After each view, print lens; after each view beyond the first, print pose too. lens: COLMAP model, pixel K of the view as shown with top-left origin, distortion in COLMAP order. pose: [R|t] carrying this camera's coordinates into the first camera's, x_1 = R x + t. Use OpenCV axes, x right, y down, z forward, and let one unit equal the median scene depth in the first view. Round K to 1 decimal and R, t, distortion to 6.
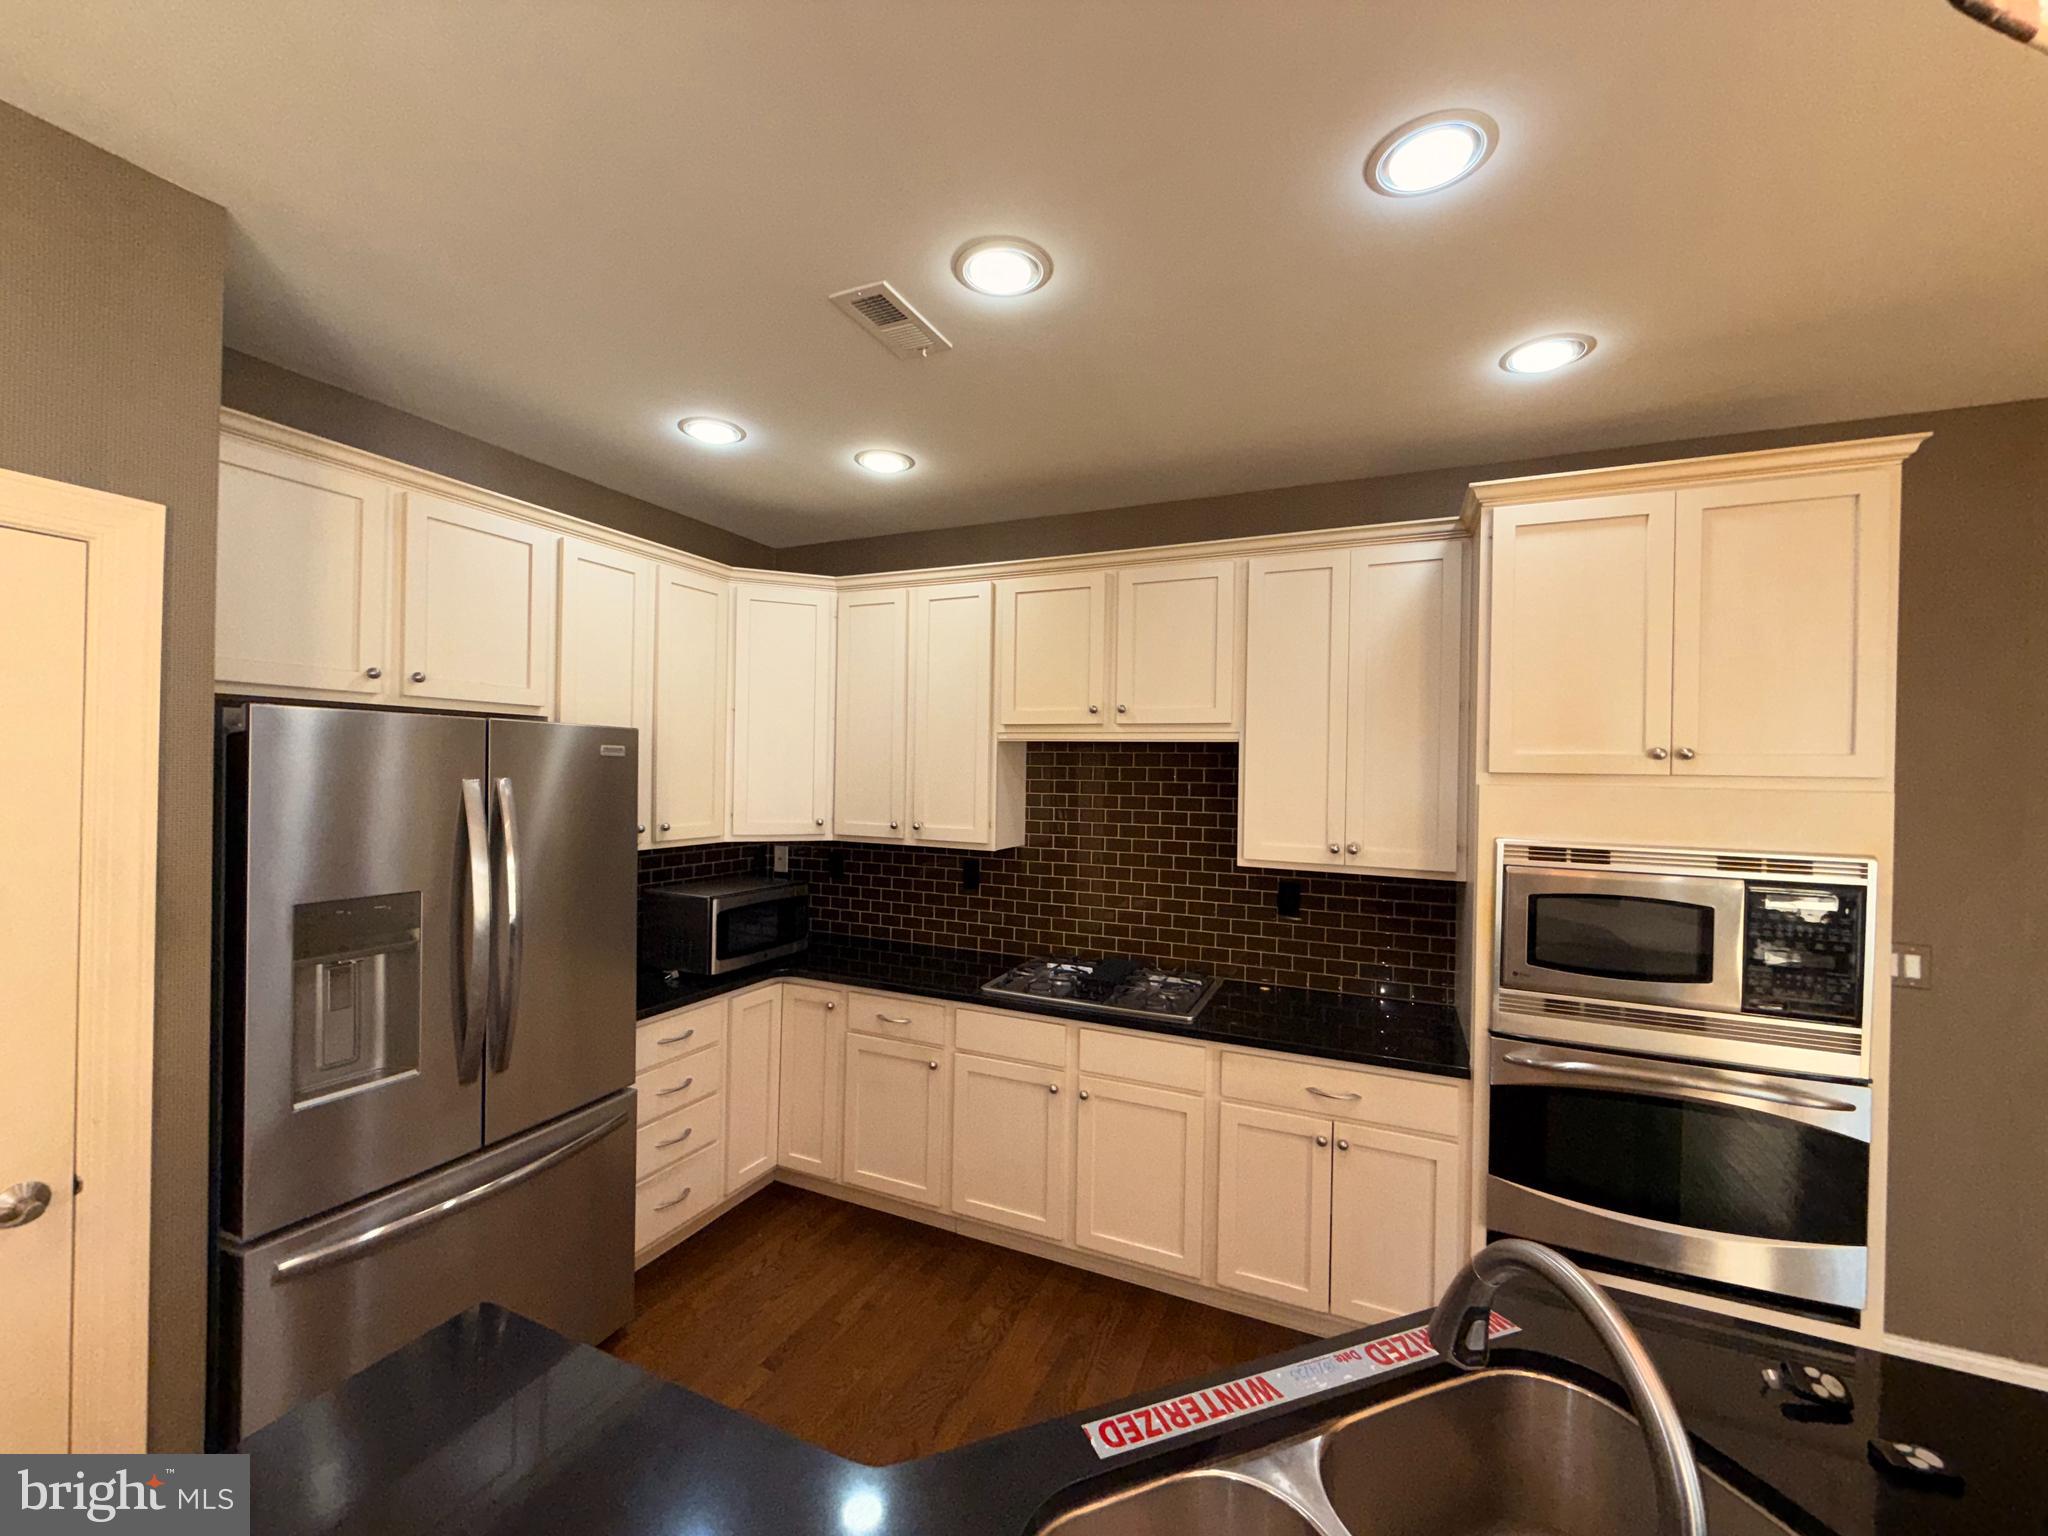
lens RADIAL K [[819.9, 0, 1021.6], [0, 819.9, 767.9], [0, 0, 1]] dist [-0.000653, 0.000069]
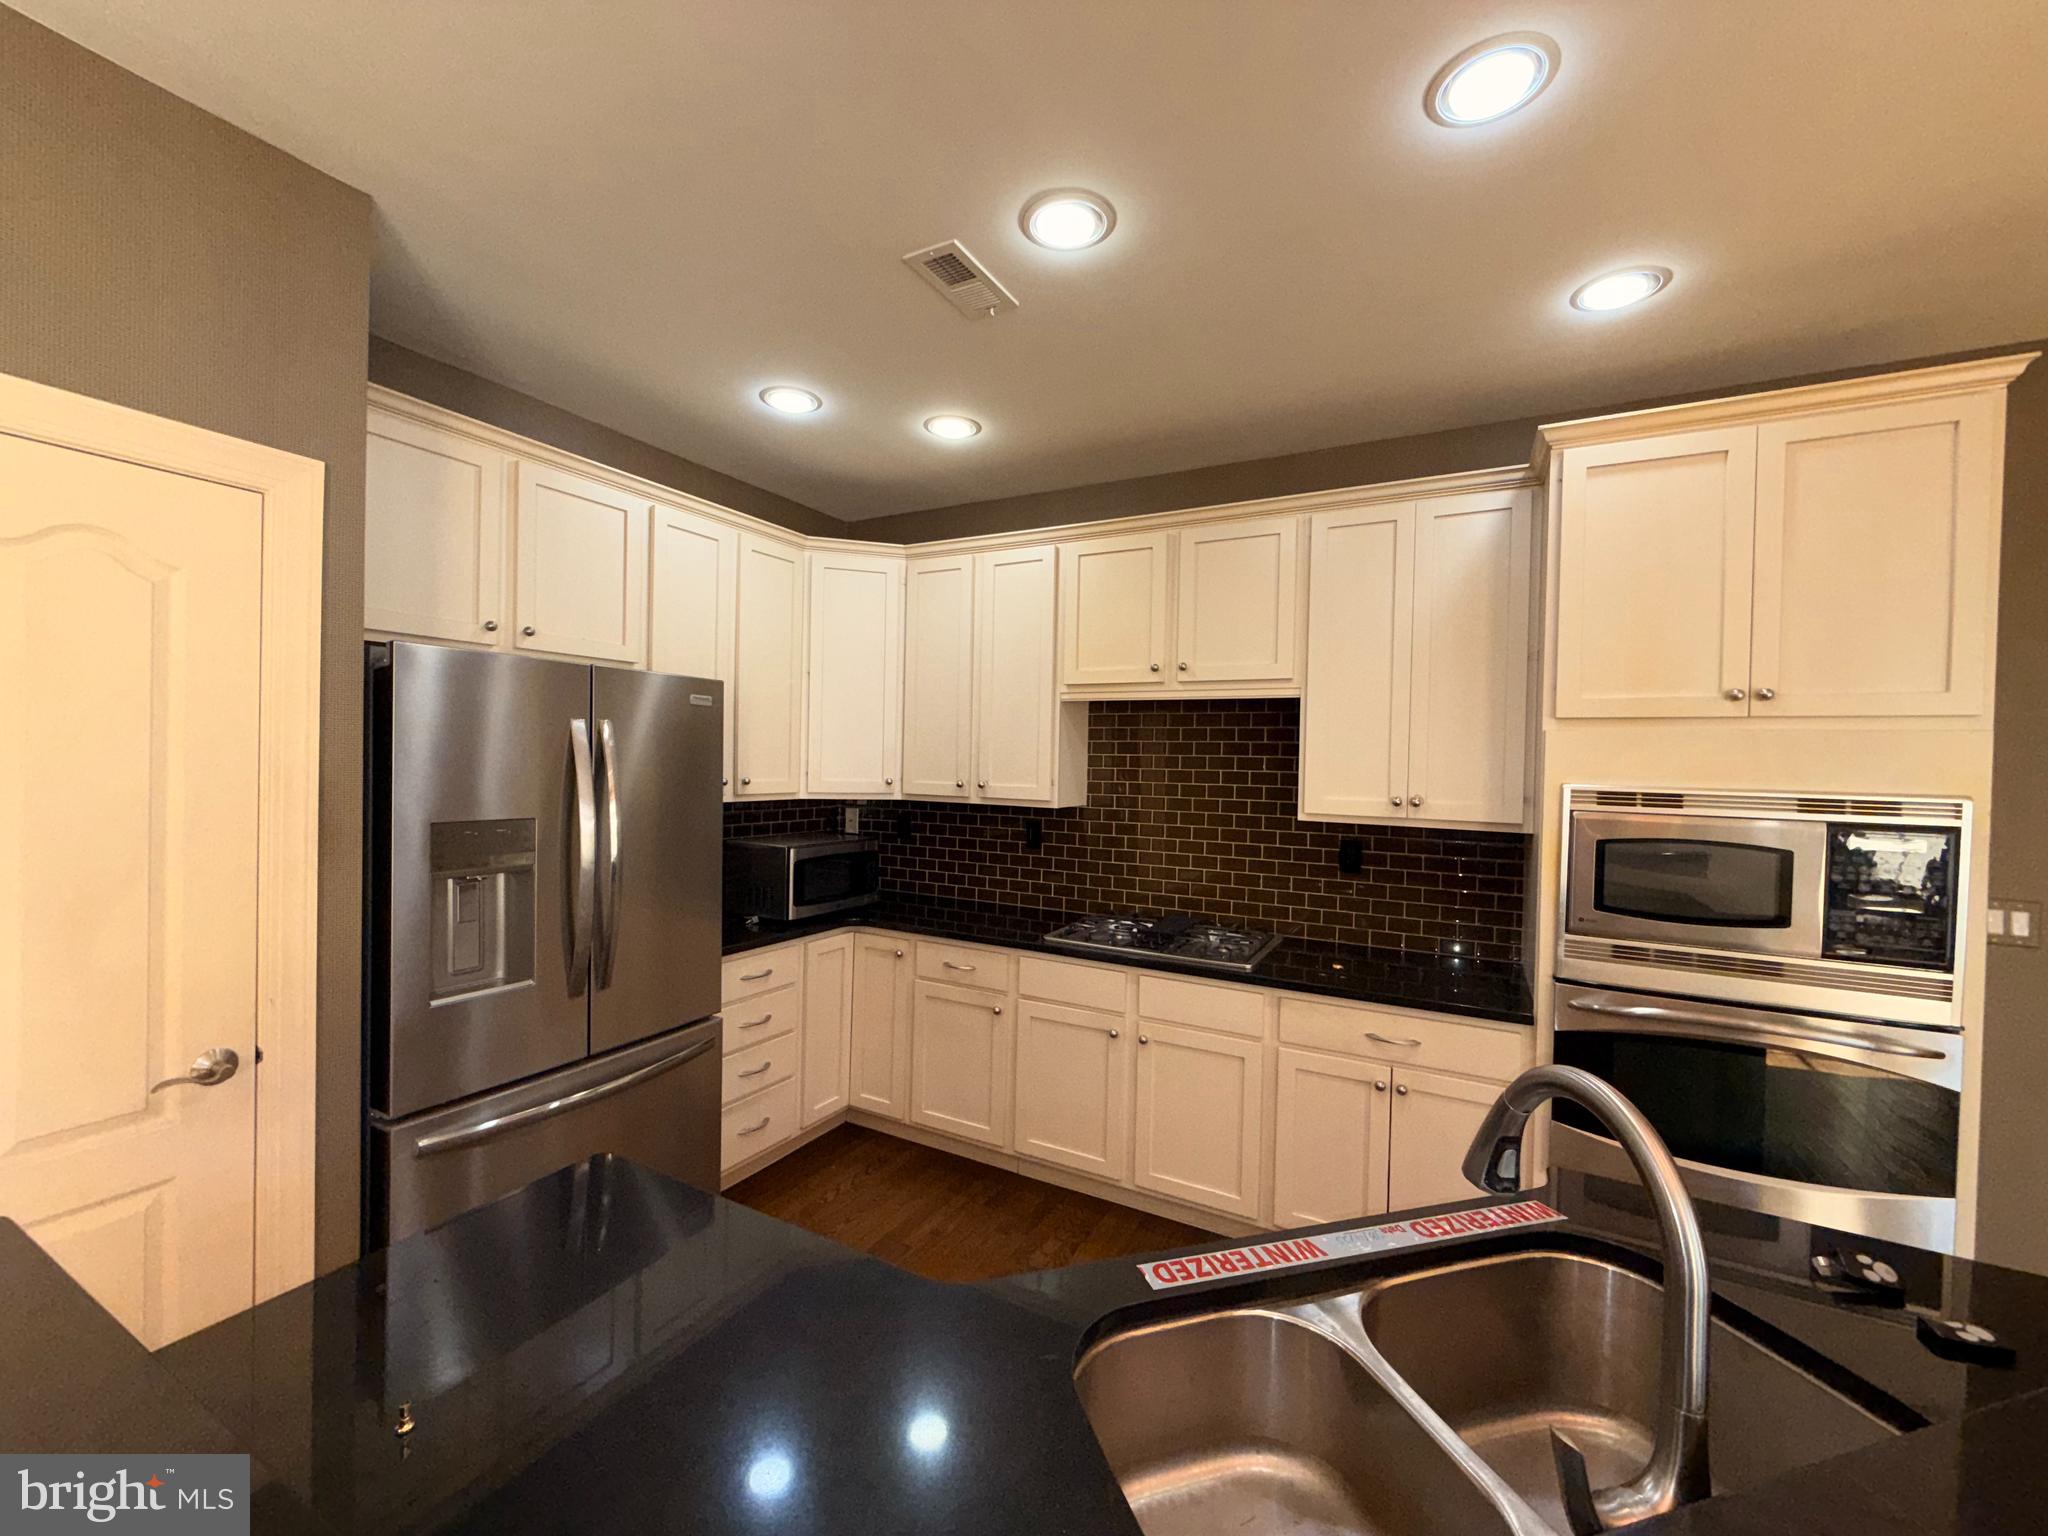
lens RADIAL K [[819.9, 0, 1021.6], [0, 819.9, 767.6], [0, 0, 1]] dist [-0.000653, 0.000069]
pose [[0.997129, 0.004124, -0.075608, 0.000273], [-0.003392, 0.999946, 0.009812, 0.059533], [0.075645, -0.009528, 0.997089, -0.039972]]
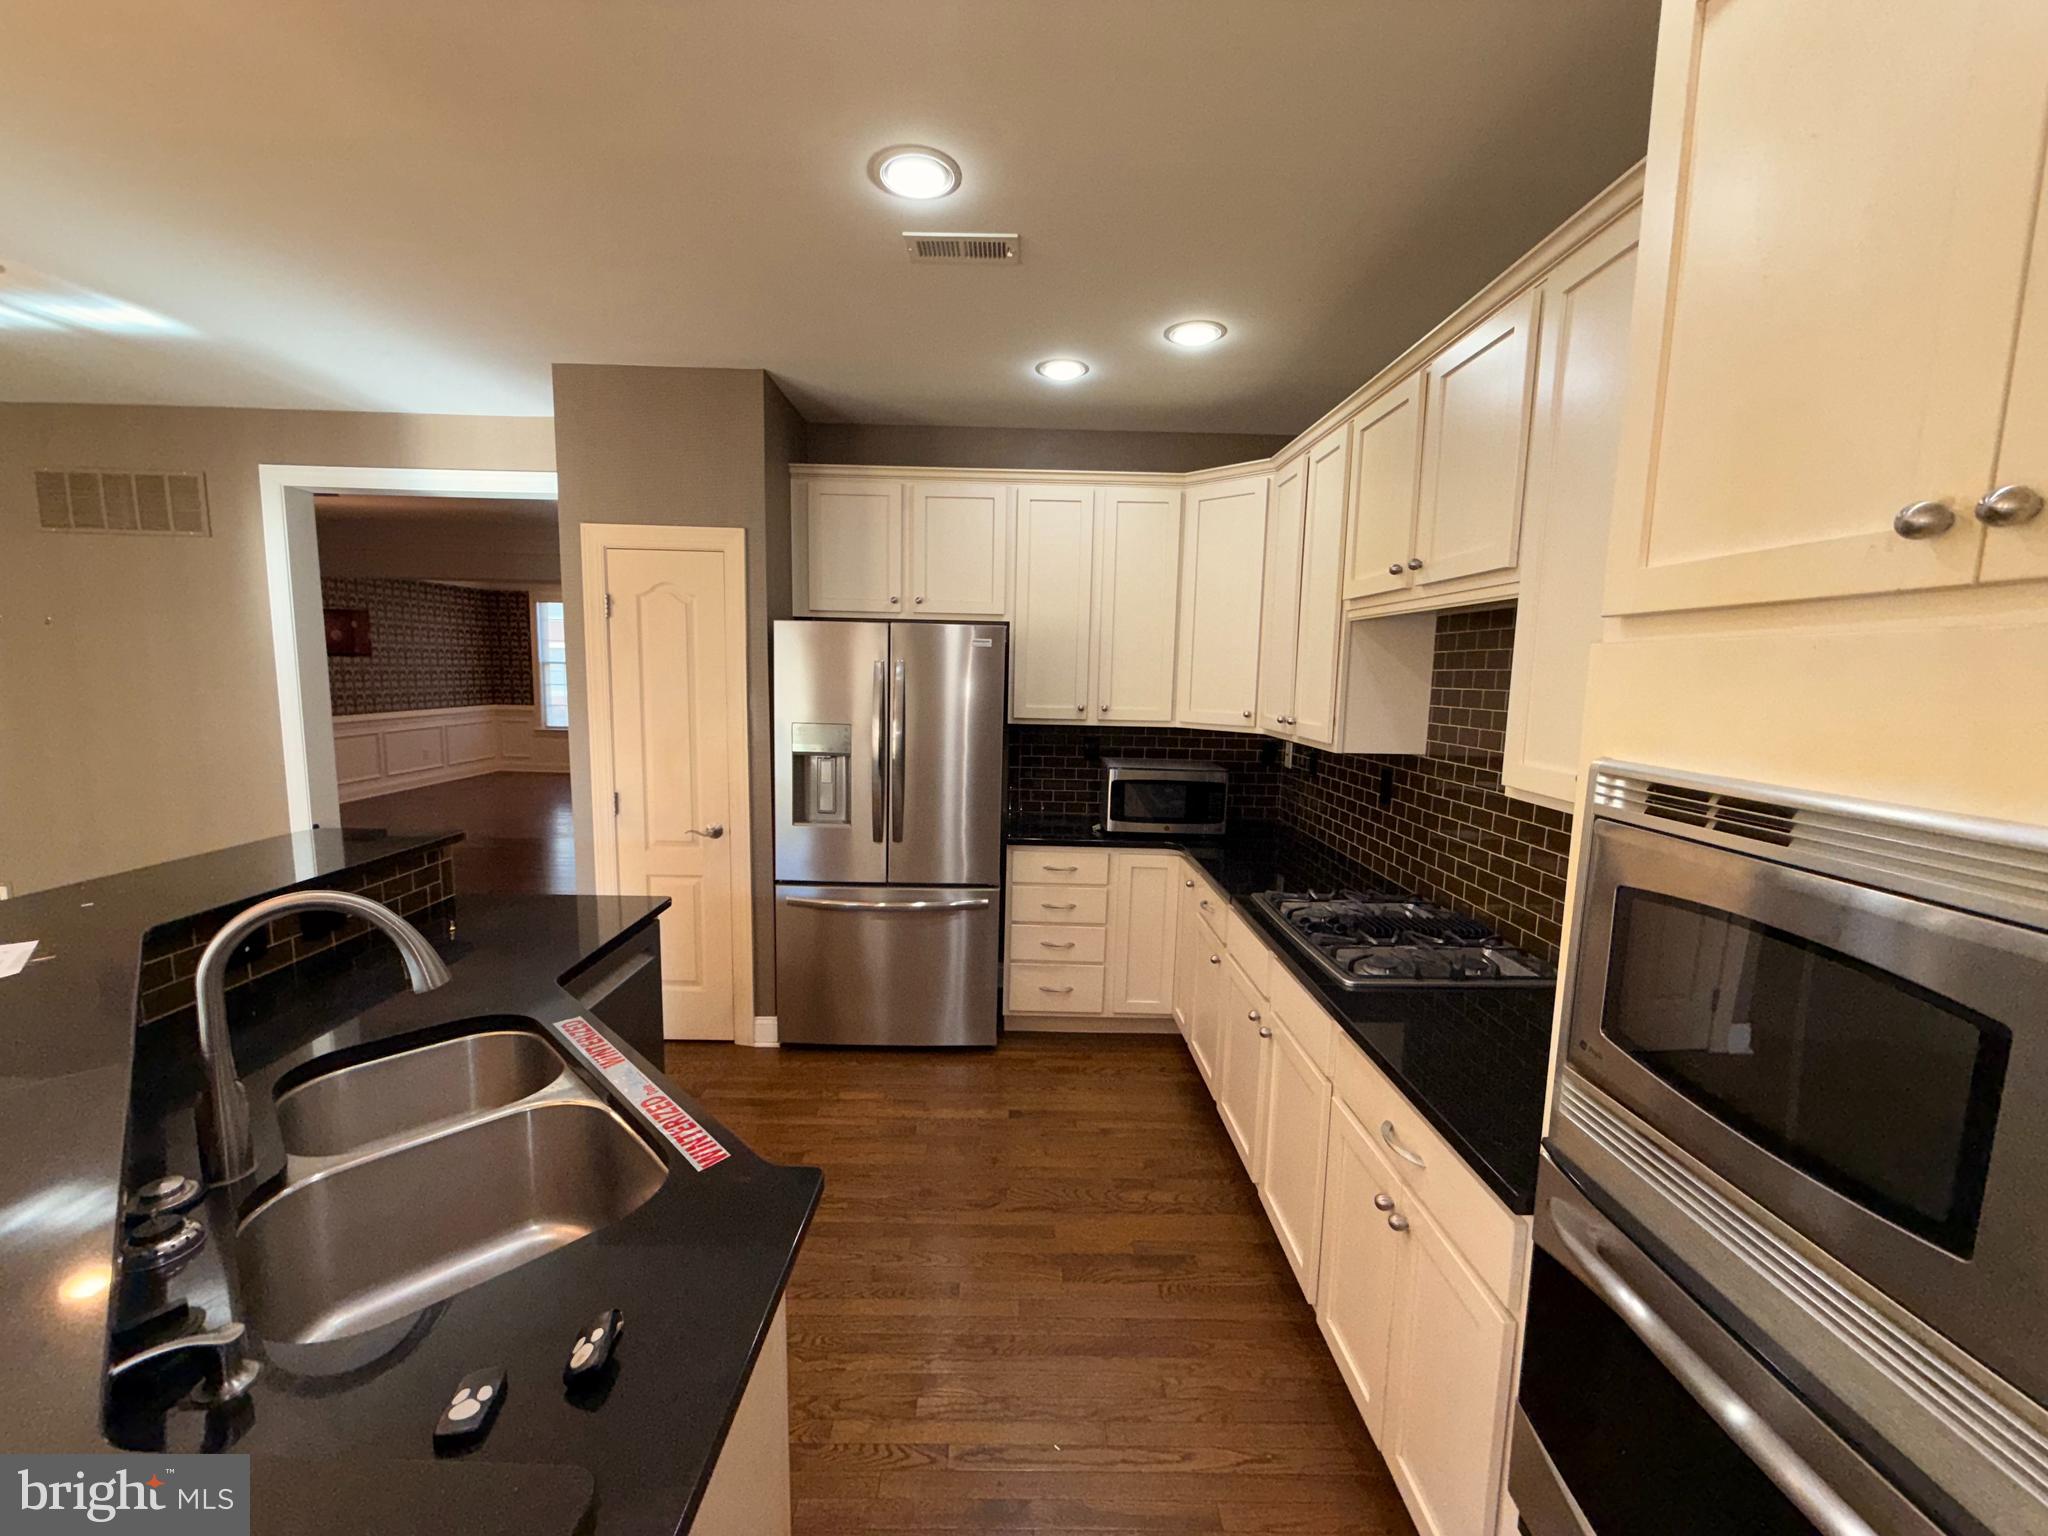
lens RADIAL K [[819.9, 0, 1020.6], [0, 819.9, 768.7], [0, 0, 1]] dist [-0.000653, 0.000069]
pose [[0.421721, 0.101467, -0.901030, 0.868388], [-0.011882, 0.994252, 0.106404, 0.045951], [0.906648, -0.034166, 0.420503, 0.510012]]
